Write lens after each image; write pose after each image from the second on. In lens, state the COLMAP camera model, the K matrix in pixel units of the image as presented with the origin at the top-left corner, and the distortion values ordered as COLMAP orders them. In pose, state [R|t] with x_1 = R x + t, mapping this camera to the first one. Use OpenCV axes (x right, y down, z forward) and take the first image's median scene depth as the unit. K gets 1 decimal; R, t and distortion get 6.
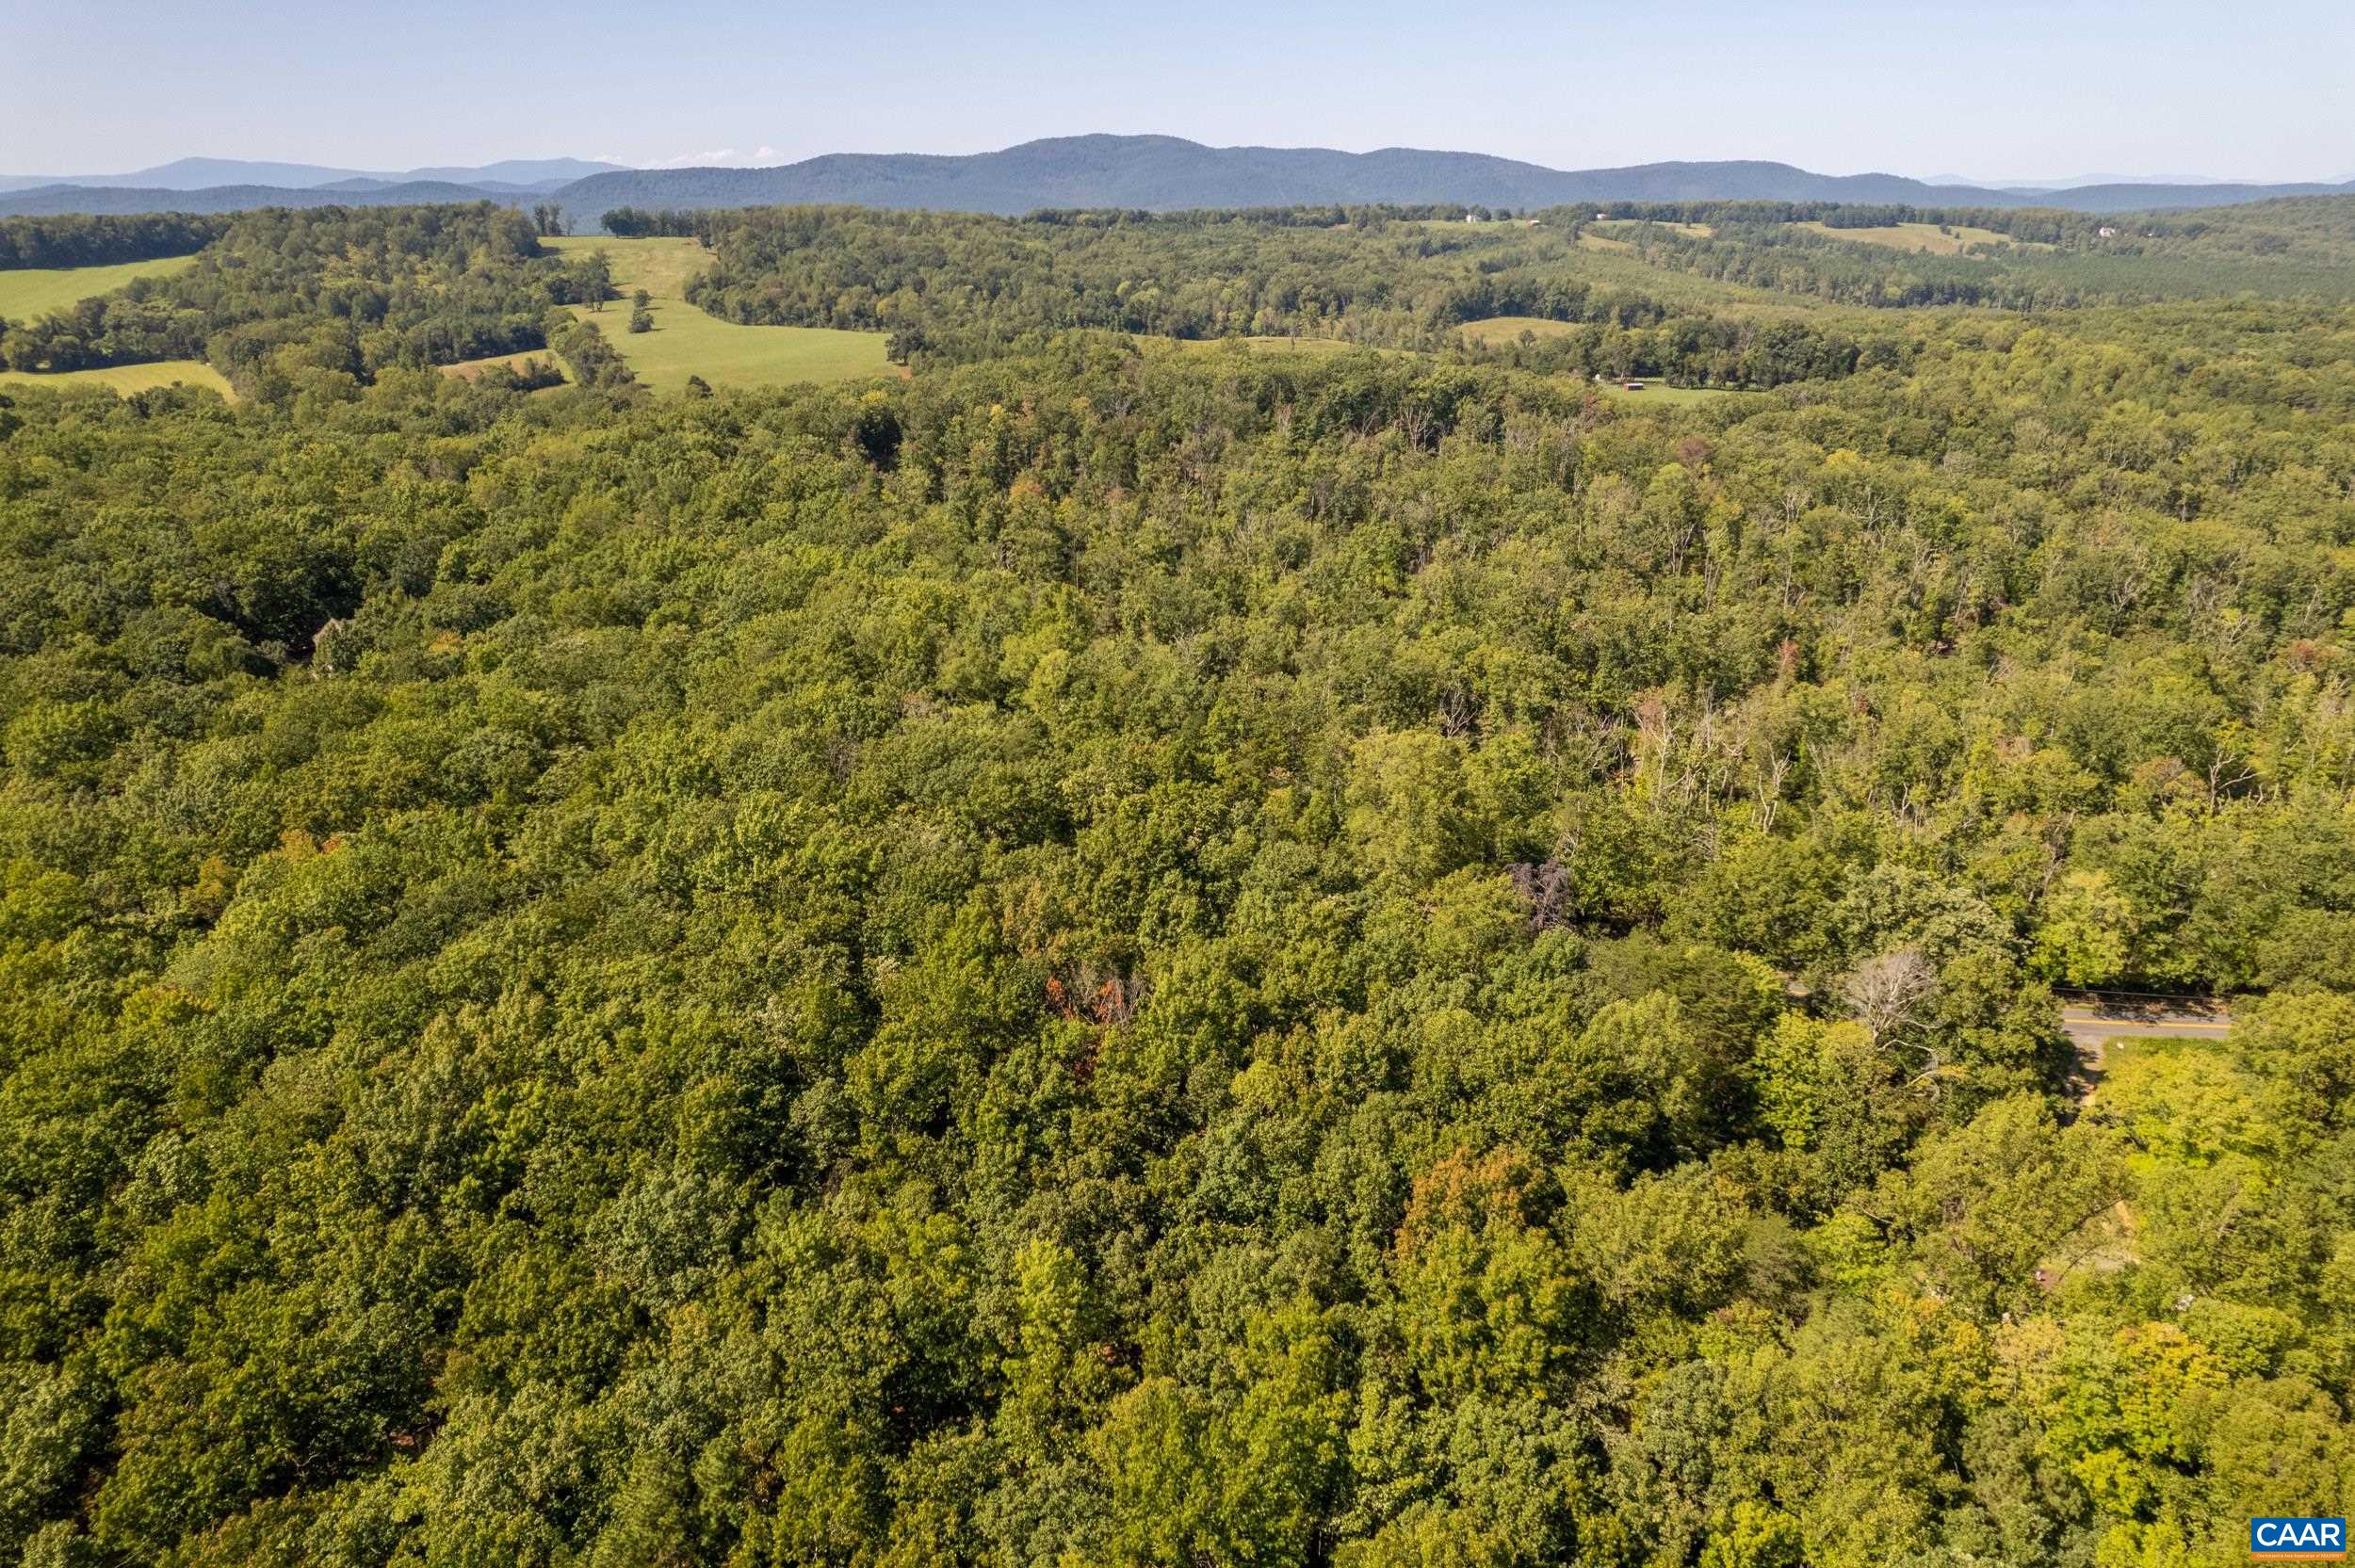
lens RADIAL K [[1509.1, 0, 1176.7], [0, 1509.1, 784.8], [0, 0, 1]] dist [-0.080712, 0.072670]
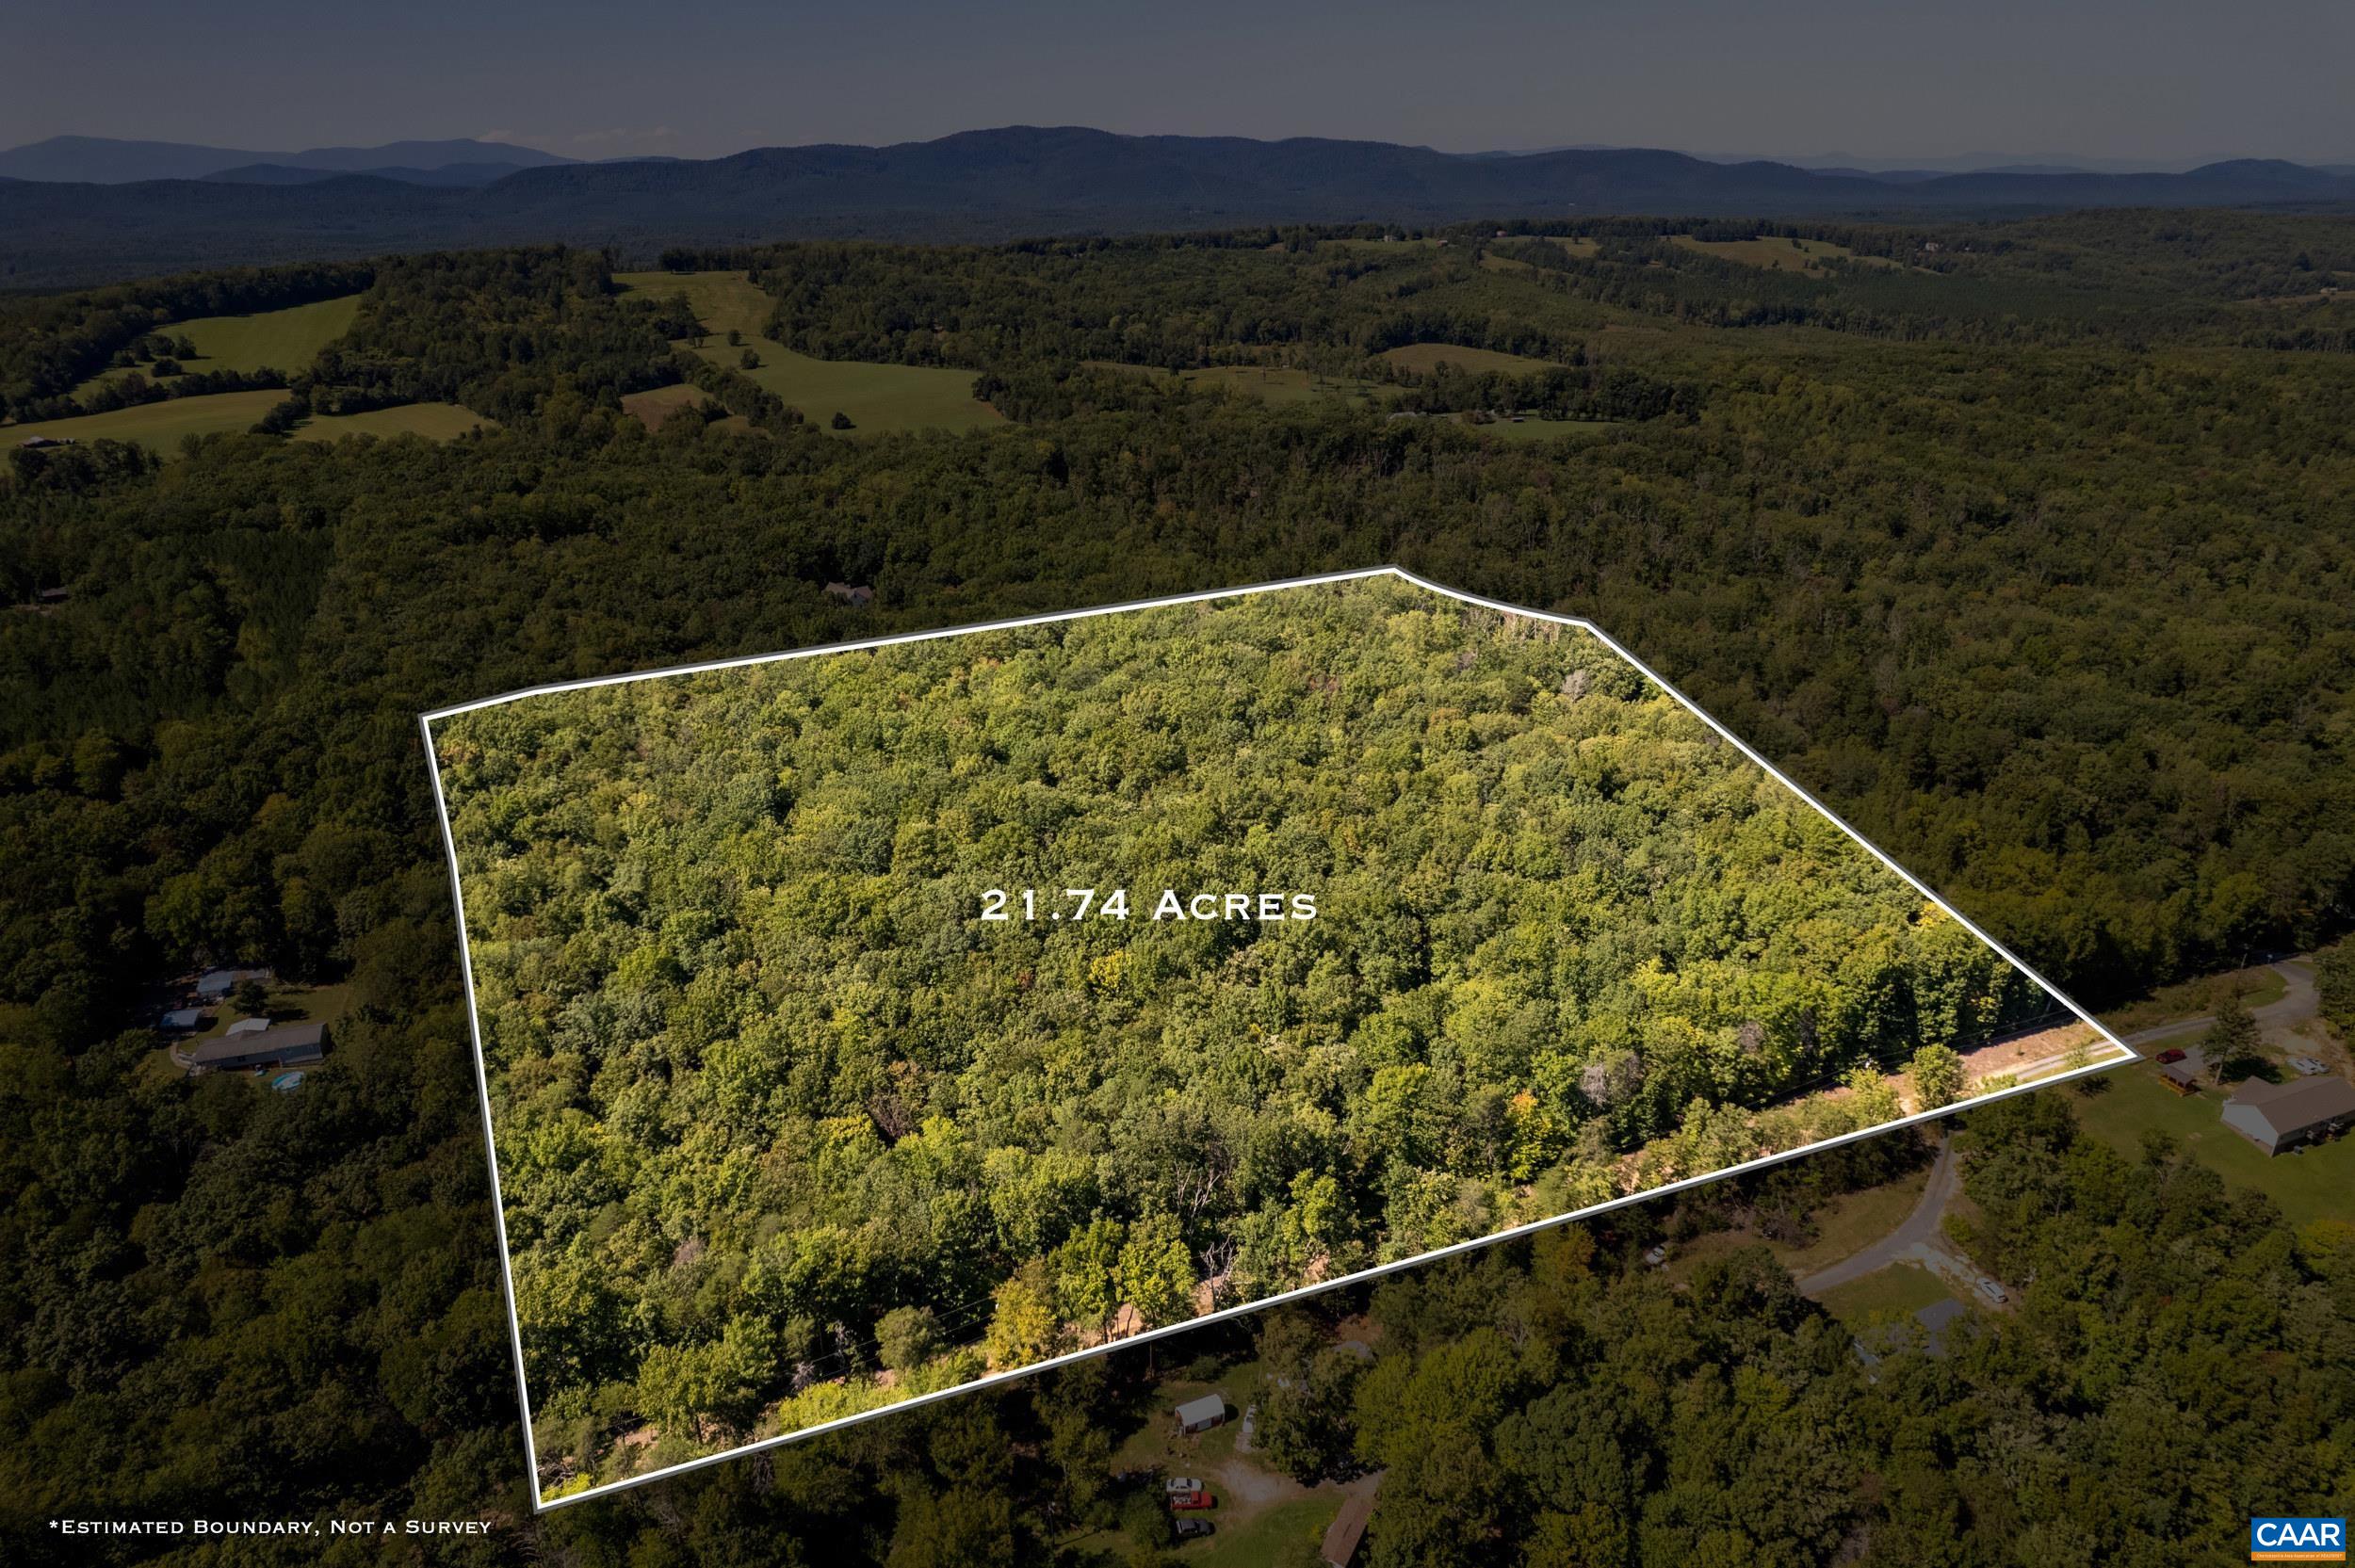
lens RADIAL K [[1509.1, 0, 1181.3], [0, 1509.1, 769.2], [0, 0, 1]] dist [-0.080712, 0.072670]
pose [[0.998184, -0.022963, 0.055693, -0.080586], [0.022748, 0.999731, 0.004483, 0.044085], [-0.055781, -0.003208, 0.998438, -0.324051]]
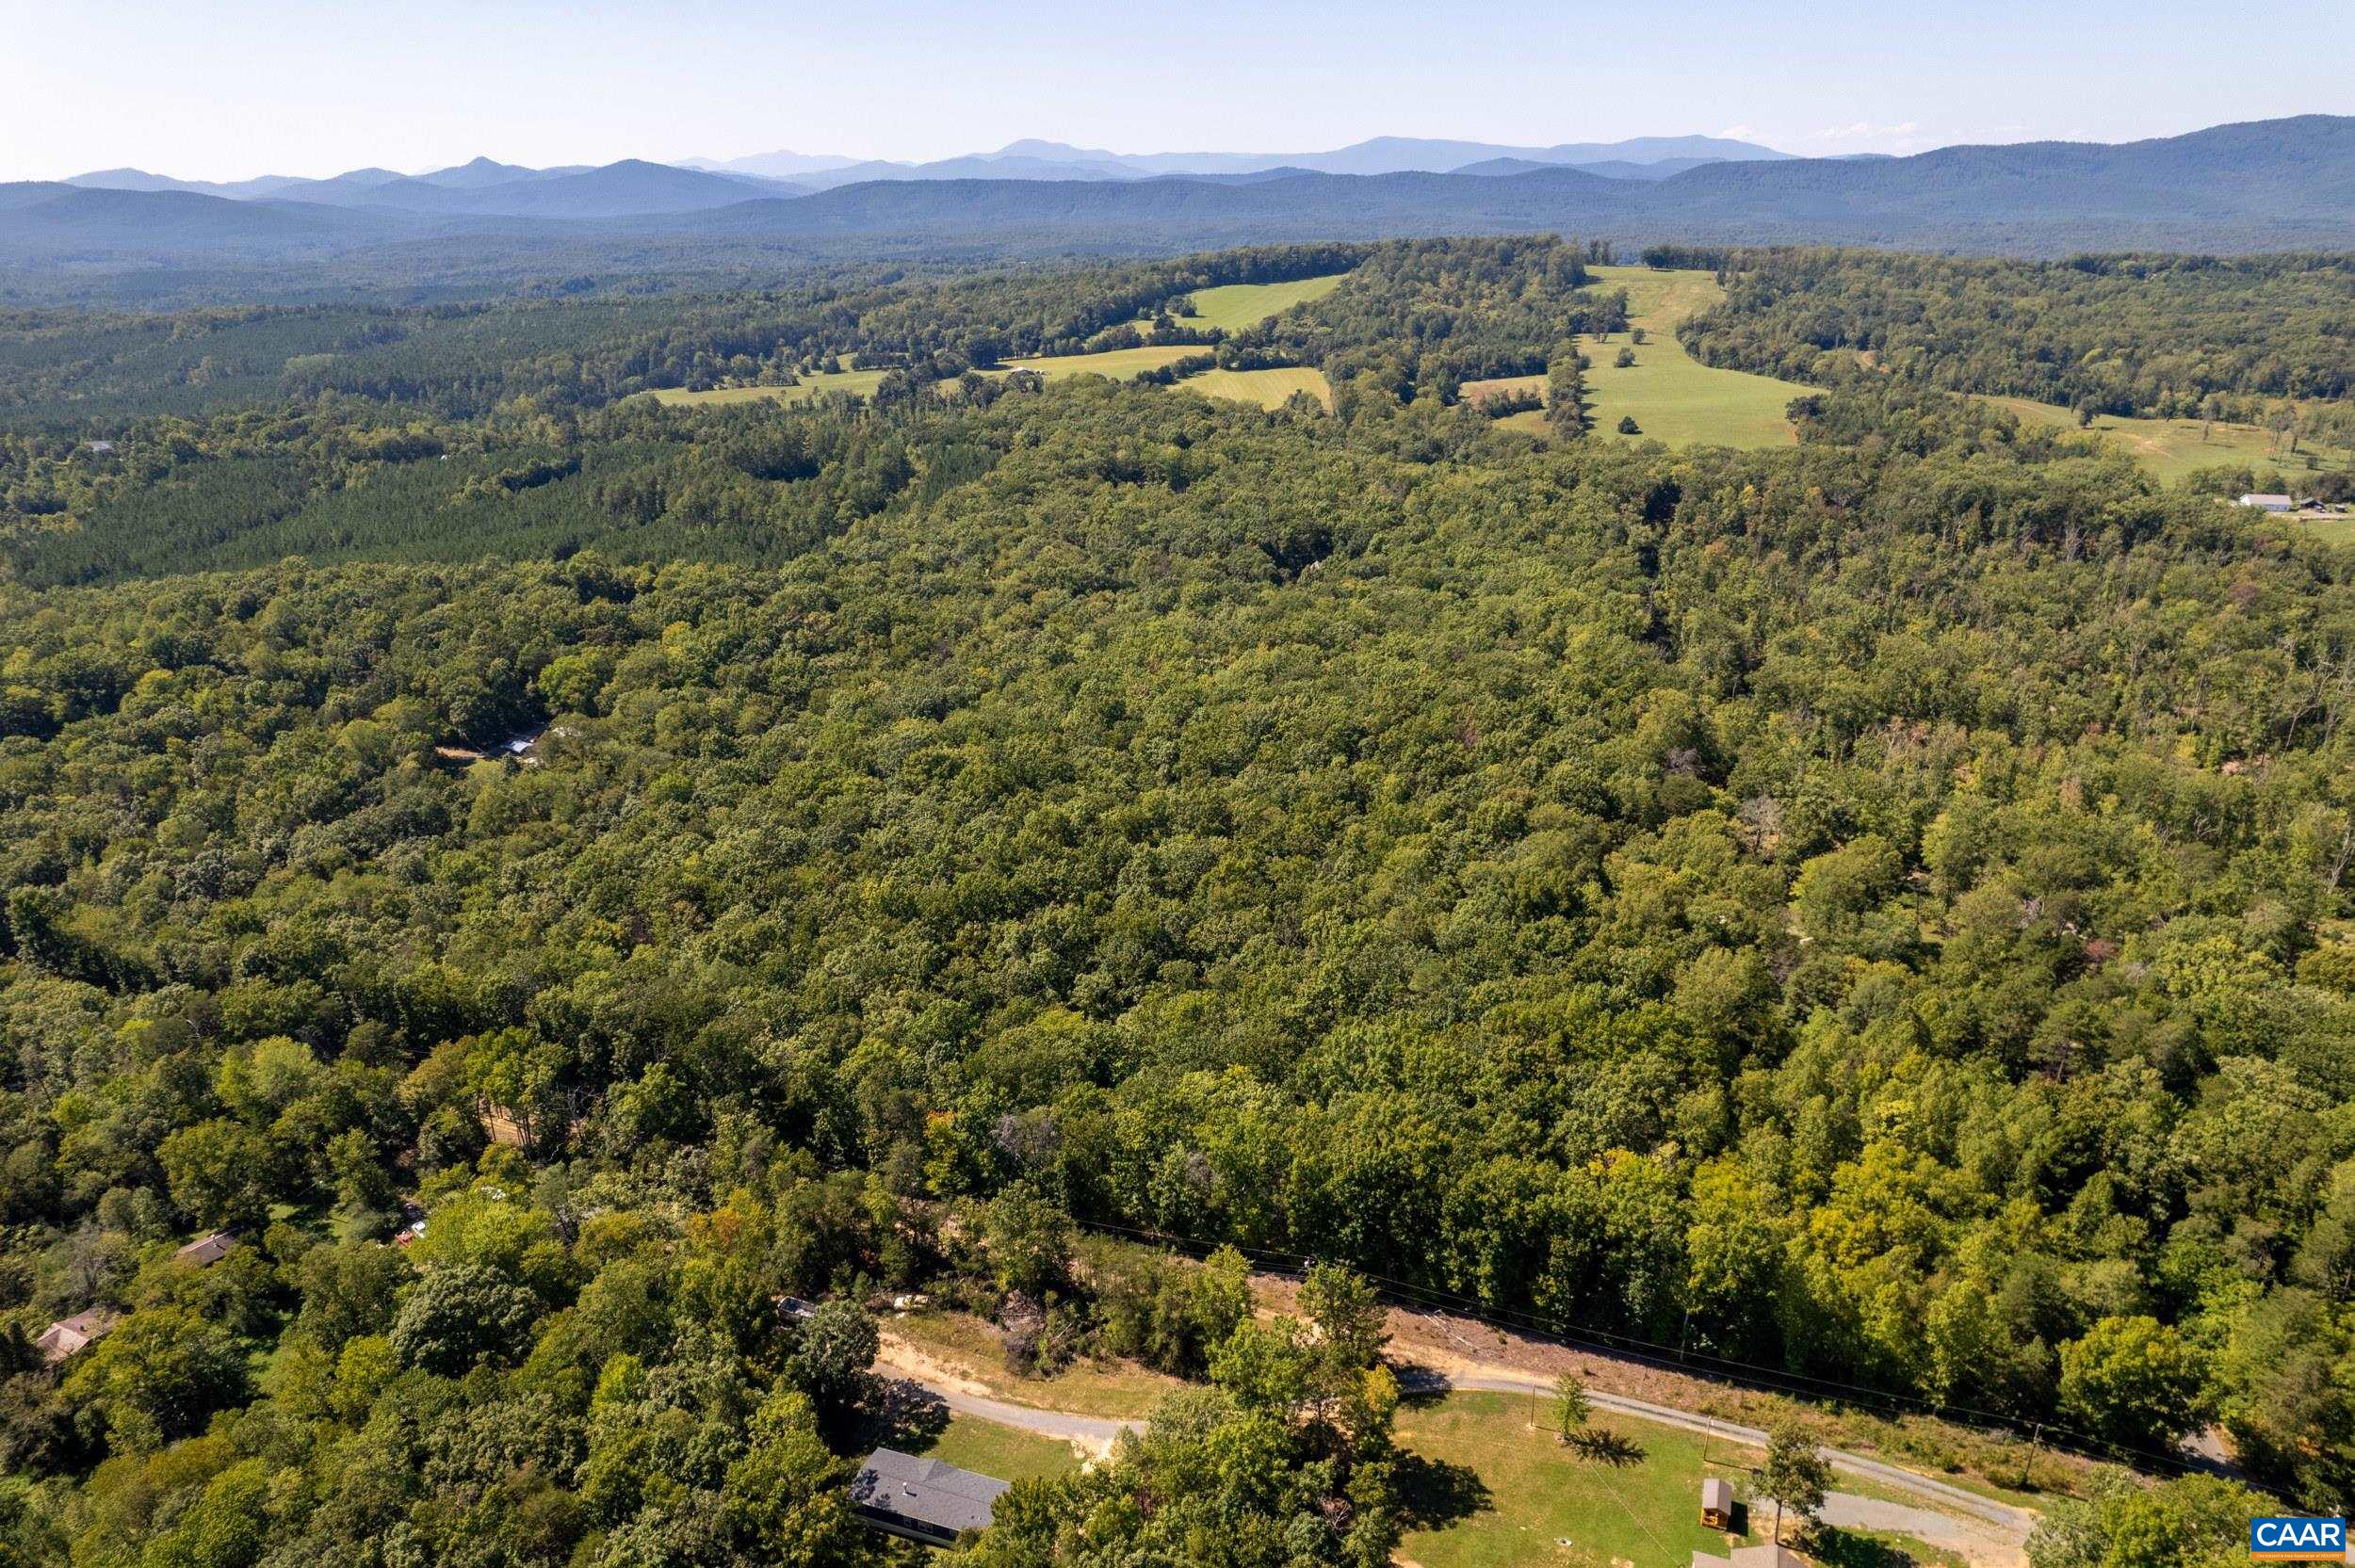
lens RADIAL K [[1509.1, 0, 1186.1], [0, 1509.1, 771.0], [0, 0, 1]] dist [-0.080712, 0.072670]
pose [[0.782757, 0.230160, -0.578202, 0.181931], [-0.226230, 0.970770, 0.080161, 0.013632], [0.579751, 0.068060, 0.811947, -0.250958]]
